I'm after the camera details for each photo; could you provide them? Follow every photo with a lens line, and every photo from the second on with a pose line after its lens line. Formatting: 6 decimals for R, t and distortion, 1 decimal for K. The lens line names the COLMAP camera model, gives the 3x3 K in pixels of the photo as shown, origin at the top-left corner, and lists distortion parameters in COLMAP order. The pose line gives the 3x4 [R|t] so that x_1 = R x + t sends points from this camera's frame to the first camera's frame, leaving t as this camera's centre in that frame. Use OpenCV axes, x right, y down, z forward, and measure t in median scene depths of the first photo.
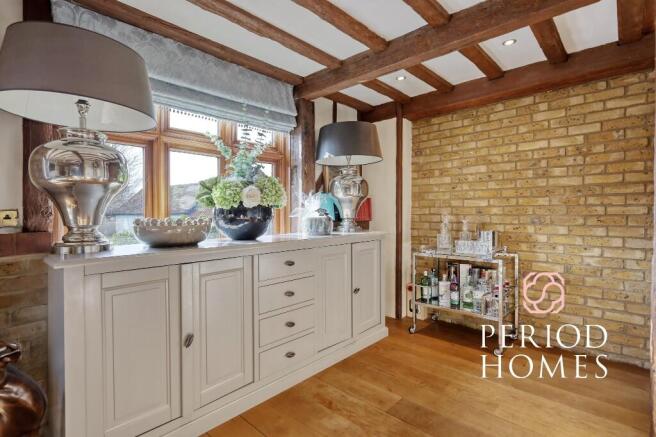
lens RADIAL K [[316.9, 0, 328.4], [0, 316.9, 217.4], [0, 0, 1]] dist [-0.001256, 0.000787]
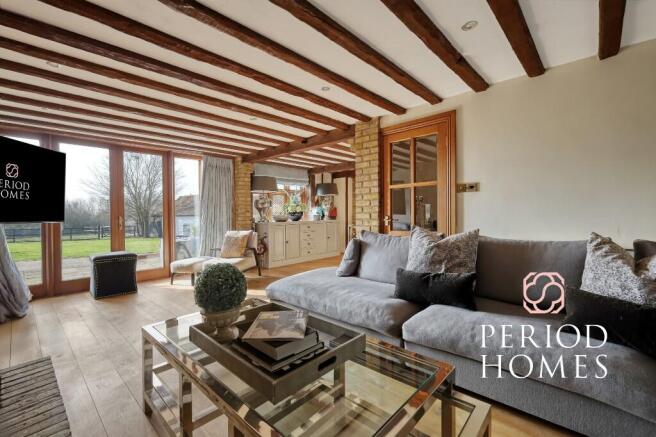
lens RADIAL K [[284.8, 0, 327.2], [0, 284.8, 218.3], [0, 0, 1]] dist [0.024302, -0.000676]
pose [[0.999980, -0.003289, 0.005443, 0.054236], [0.003278, 0.999993, 0.002039, 0.025832], [-0.005450, -0.002021, 0.999983, -1.627600]]
